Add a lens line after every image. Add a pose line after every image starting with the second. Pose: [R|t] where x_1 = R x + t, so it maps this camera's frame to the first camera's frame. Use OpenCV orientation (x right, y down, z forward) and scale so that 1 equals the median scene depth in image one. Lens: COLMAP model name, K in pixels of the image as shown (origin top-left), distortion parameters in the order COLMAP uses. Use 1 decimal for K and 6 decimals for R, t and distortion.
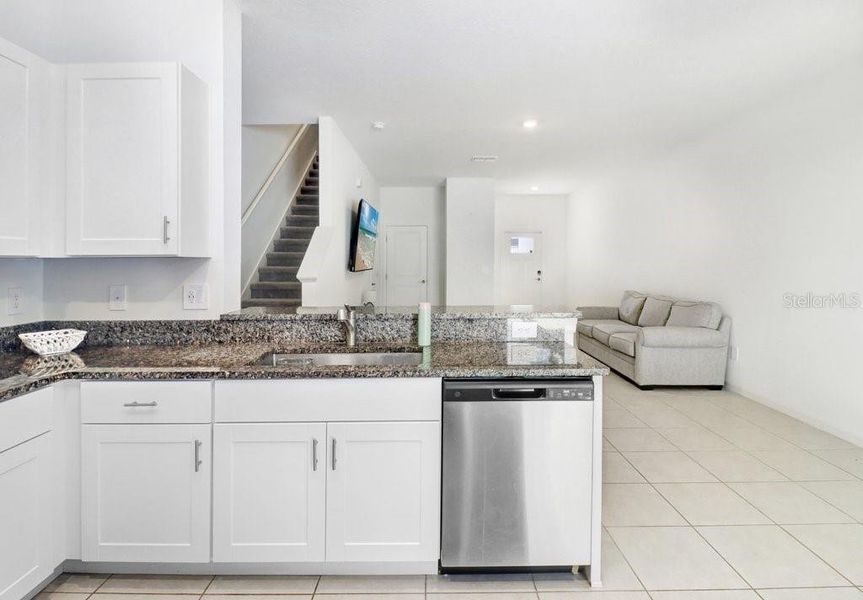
lens RADIAL K [[453.2, 0, 435.0], [0, 453.2, 272.5], [0, 0, 1]] dist [-0.000727, -0.001481]
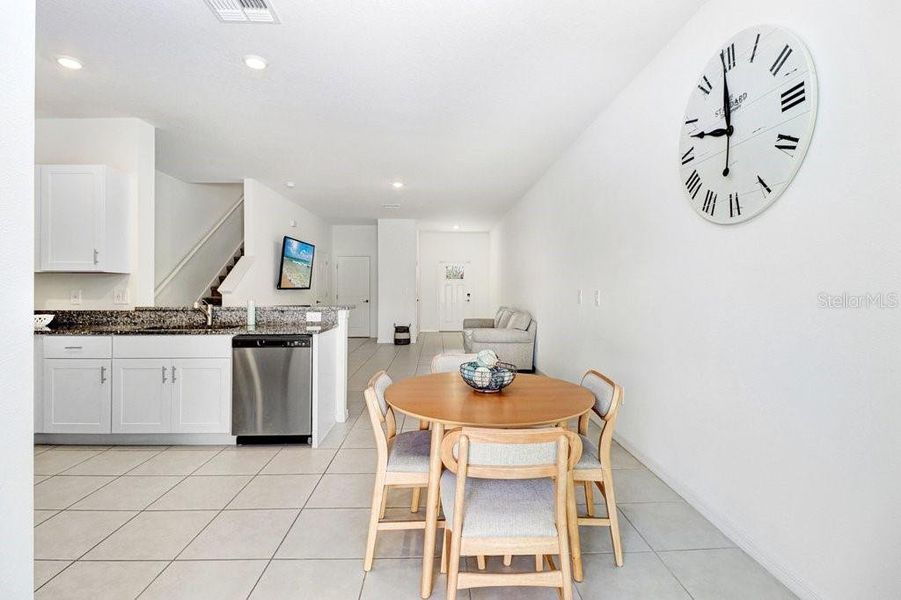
lens RADIAL K [[415.4, 0, 451.7], [0, 415.4, 292.5], [0, 0, 1]] dist [-0.023880, -0.000364]
pose [[0.999344, 0.006468, 0.035626, 0.657319], [-0.005877, 0.999844, -0.016686, 0.057063], [-0.035729, 0.016466, 0.999226, -0.577234]]
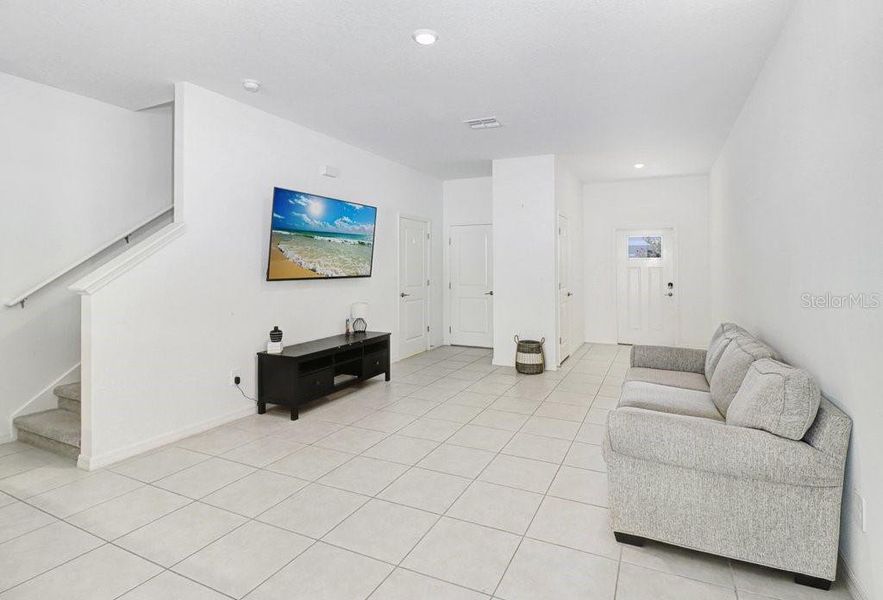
lens RADIAL K [[447.4, 0, 441.9], [0, 447.4, 263.0], [0, 0, 1]] dist [-0.001768, 0.000083]
pose [[0.901209, 0.004886, -0.433357, 0.961589], [-0.018600, 0.999451, -0.027412, -0.039204], [0.432985, 0.032764, 0.900805, 0.929322]]
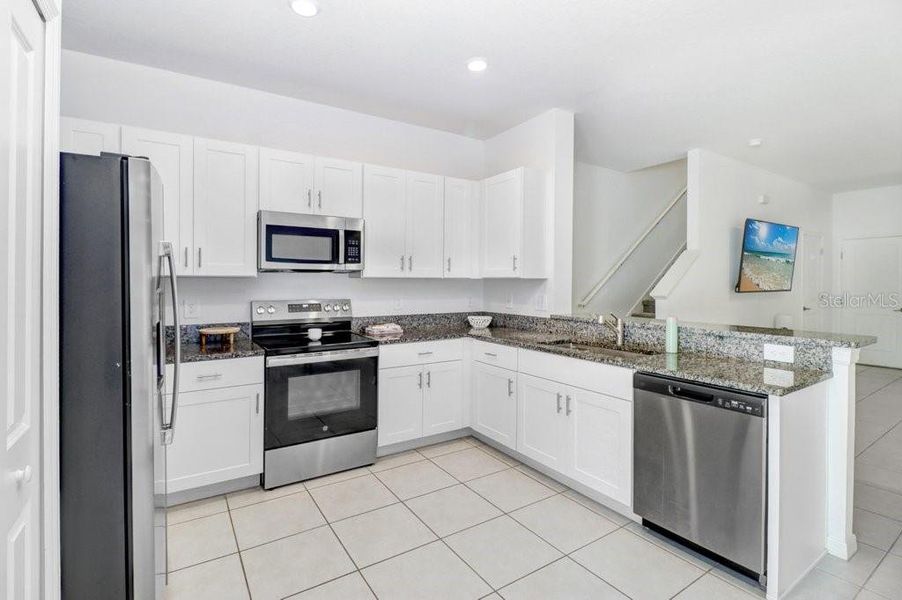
lens RADIAL K [[424.9, 0, 453.3], [0, 424.9, 279.9], [0, 0, 1]] dist [-0.001262, -0.000439]
pose [[0.555709, 0.007950, -0.831339, 0.569771], [-0.030082, 0.999492, -0.010550, -0.002461], [0.830833, 0.030871, 0.555665, -0.111312]]
